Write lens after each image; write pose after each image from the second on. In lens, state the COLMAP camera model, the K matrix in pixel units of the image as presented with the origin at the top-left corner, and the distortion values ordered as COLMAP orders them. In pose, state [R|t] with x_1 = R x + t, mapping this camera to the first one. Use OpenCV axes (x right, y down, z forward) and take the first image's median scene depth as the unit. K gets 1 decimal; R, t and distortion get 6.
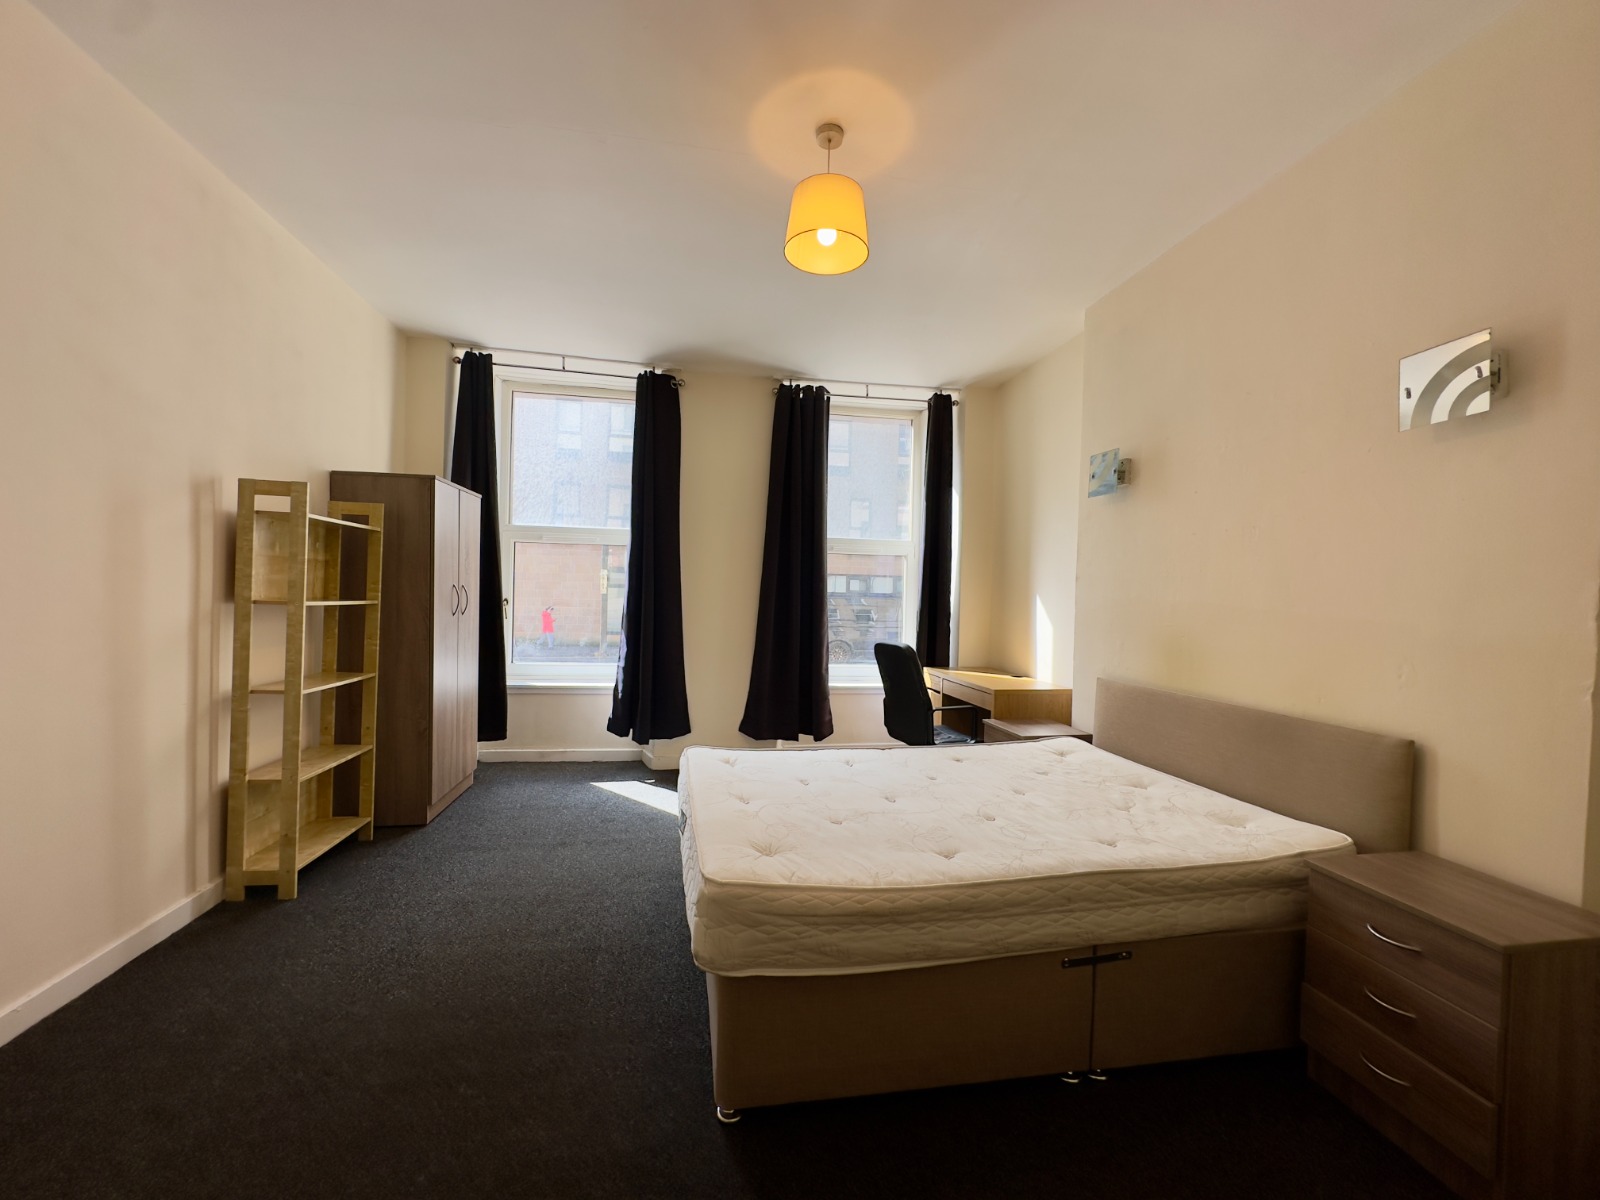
lens RADIAL K [[641.3, 0, 796.6], [0, 641.3, 599.3], [0, 0, 1]] dist [-0.002317, 0.000701]
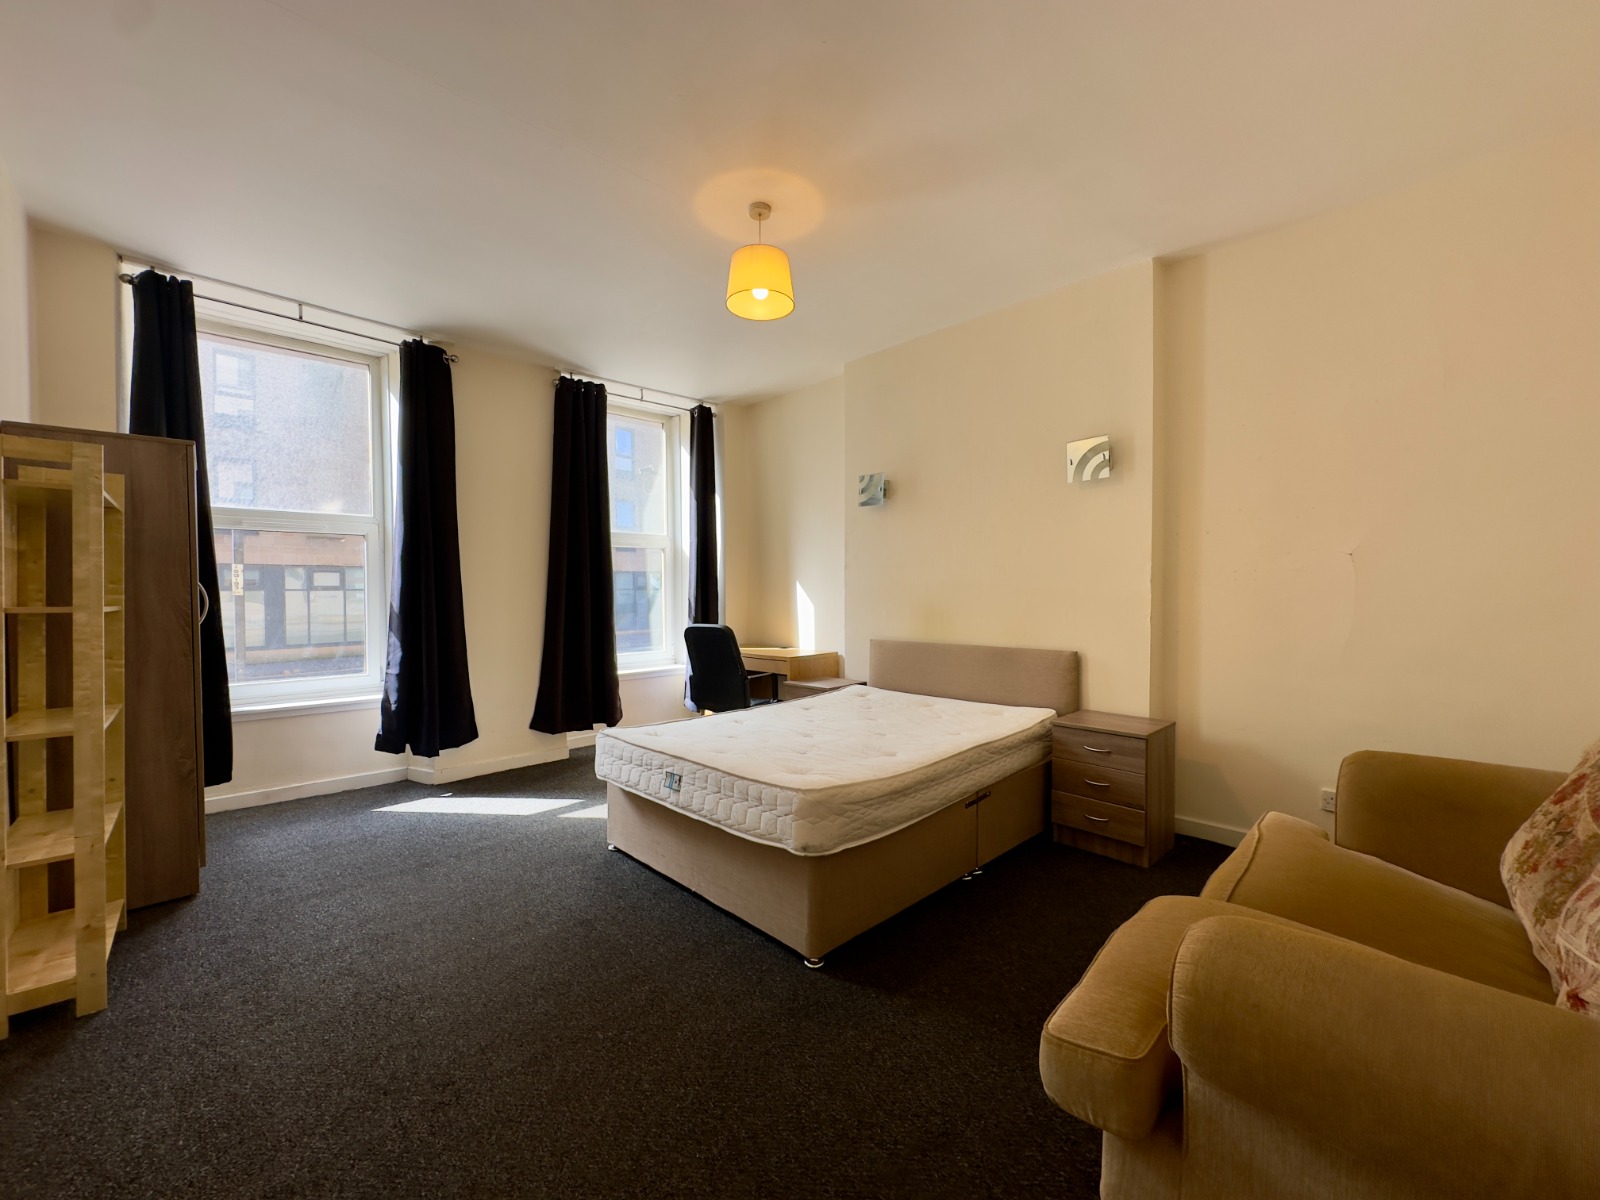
lens RADIAL K [[641.3, 0, 803.0], [0, 641.3, 597.7], [0, 0, 1]] dist [-0.002317, 0.000701]
pose [[0.829166, -0.036754, 0.557792, -0.384262], [0.031868, 0.999321, 0.018475, 0.003674], [-0.558093, 0.002457, 0.829775, -0.049065]]
